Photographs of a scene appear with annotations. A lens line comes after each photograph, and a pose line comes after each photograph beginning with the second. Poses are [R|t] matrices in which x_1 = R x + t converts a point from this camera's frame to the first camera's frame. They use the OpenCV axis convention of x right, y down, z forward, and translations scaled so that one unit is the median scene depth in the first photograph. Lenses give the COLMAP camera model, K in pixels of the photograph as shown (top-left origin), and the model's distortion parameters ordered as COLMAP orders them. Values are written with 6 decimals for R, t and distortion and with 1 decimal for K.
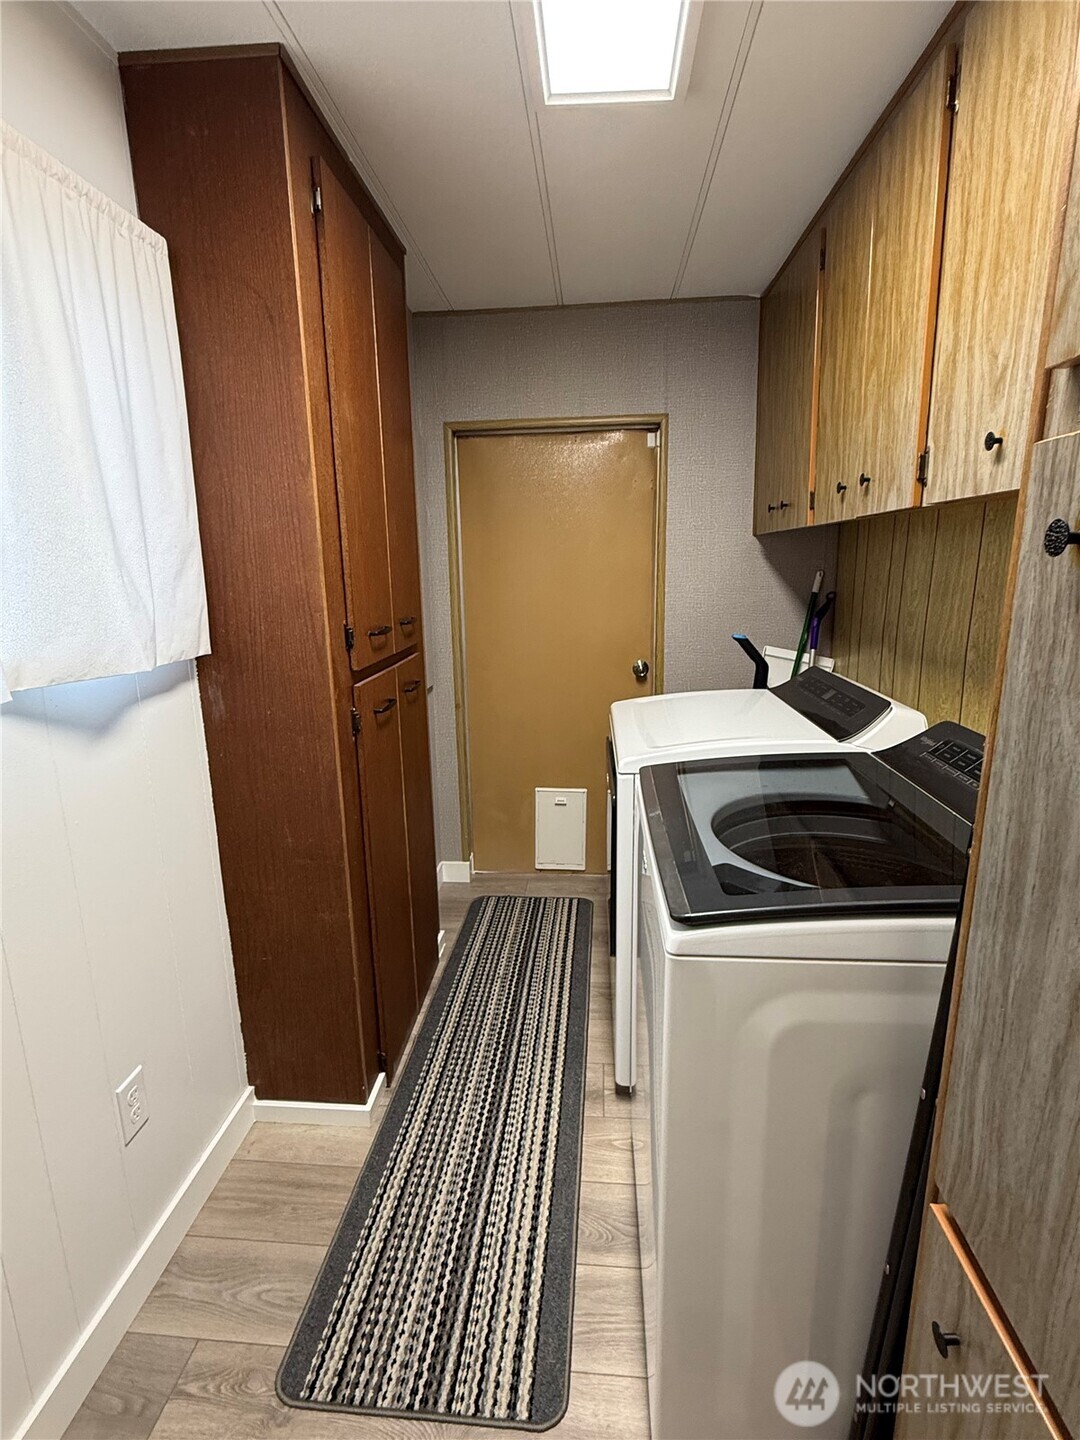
lens RADIAL K [[711.0, 0, 540.0], [0, 711.0, 720.0], [0, 0, 1]] dist [0.000758, -0.001000]
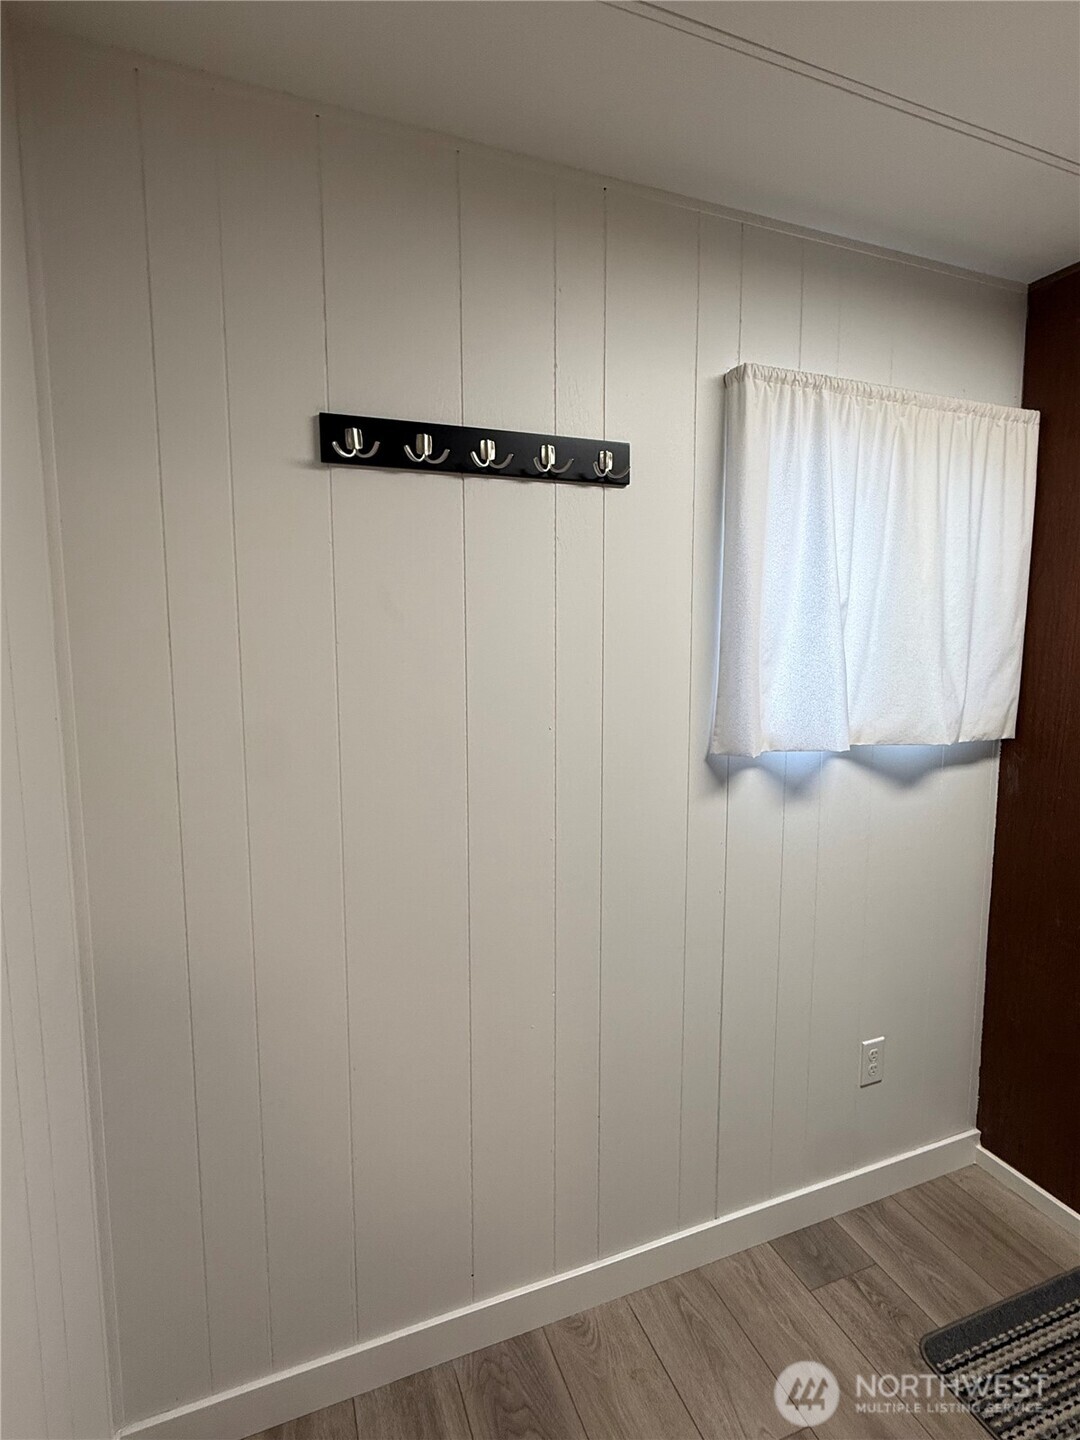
lens RADIAL K [[711.0, 0, 540.0], [0, 711.0, 720.0], [0, 0, 1]] dist [0.000758, -0.001000]
pose [[0.437620, 0.112412, -0.892106, 0.271162], [-0.198161, 0.979818, 0.026257, 0.001604], [0.877052, 0.165290, 0.451063, -0.253606]]
